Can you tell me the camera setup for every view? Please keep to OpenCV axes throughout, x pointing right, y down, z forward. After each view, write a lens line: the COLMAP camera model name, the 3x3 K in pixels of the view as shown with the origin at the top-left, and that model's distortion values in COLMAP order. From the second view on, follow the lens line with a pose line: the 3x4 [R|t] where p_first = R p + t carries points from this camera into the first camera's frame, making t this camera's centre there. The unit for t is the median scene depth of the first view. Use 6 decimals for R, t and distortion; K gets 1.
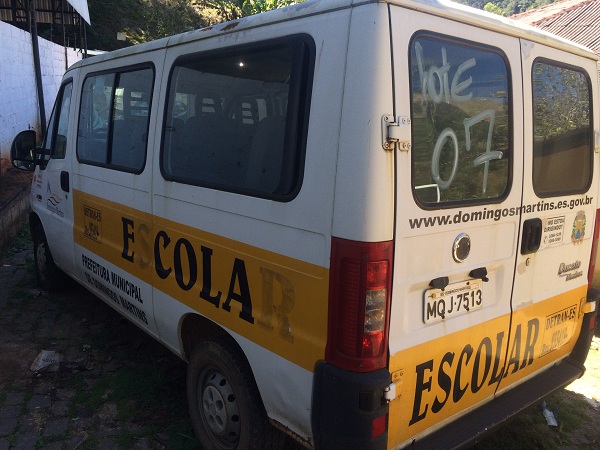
lens RADIAL K [[518.5, 0, 299.1], [0, 518.5, 227.0], [0, 0, 1]] dist [0.066170, -0.090927]
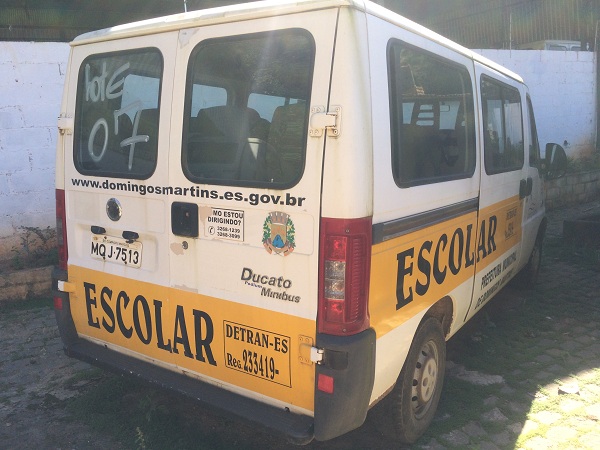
lens RADIAL K [[518.5, 0, 299.8], [0, 518.5, 223.4], [0, 0, 1]] dist [0.066170, -0.090927]
pose [[0.293215, 0.118624, -0.948659, 1.668517], [-0.170137, 0.982908, 0.070320, -0.095534], [0.940786, 0.140783, 0.308386, 1.028155]]
